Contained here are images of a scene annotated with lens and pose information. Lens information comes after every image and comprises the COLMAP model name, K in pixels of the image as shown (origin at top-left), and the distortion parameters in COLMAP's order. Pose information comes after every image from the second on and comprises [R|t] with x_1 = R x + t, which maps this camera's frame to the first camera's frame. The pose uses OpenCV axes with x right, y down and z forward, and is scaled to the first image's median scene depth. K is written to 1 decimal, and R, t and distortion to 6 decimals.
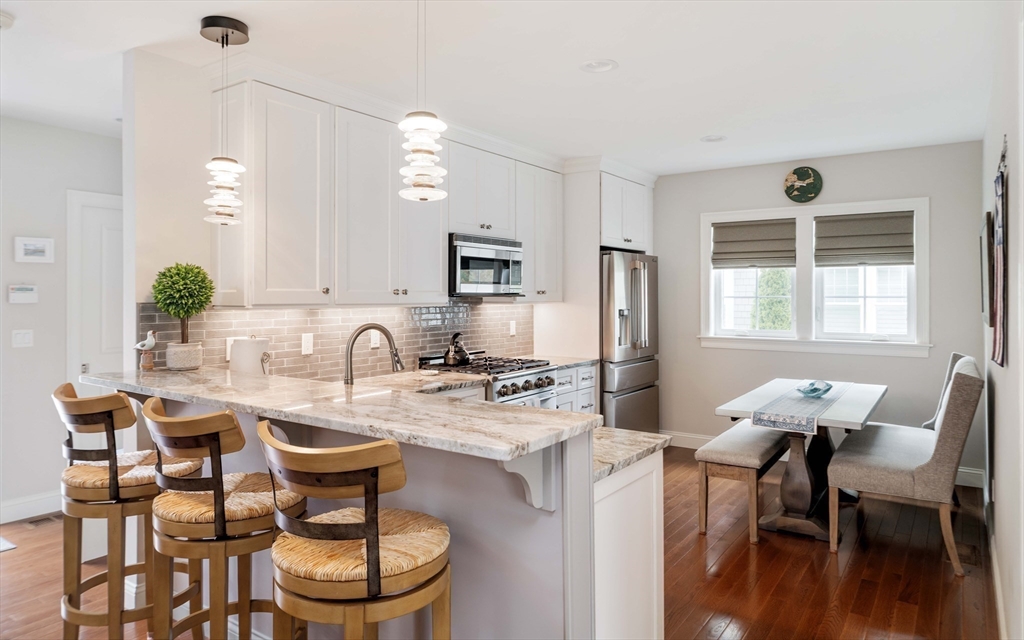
lens RADIAL K [[636.4, 0, 517.5], [0, 636.4, 310.5], [0, 0, 1]] dist [-0.004700, -0.000386]
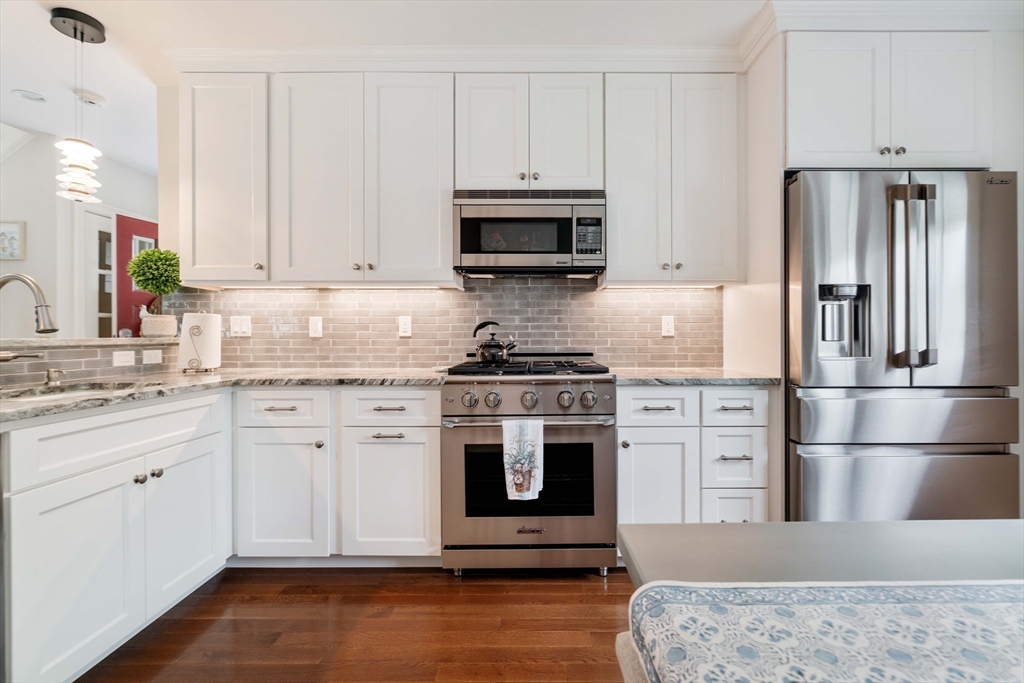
lens RADIAL K [[467.5, 0, 514.0], [0, 467.5, 338.7], [0, 0, 1]] dist [-0.003946, 0.000236]
pose [[0.586867, 0.011954, -0.809595, 0.394138], [-0.017846, 0.999839, 0.001826, 0.055806], [0.809486, 0.013376, 0.586986, 0.715106]]
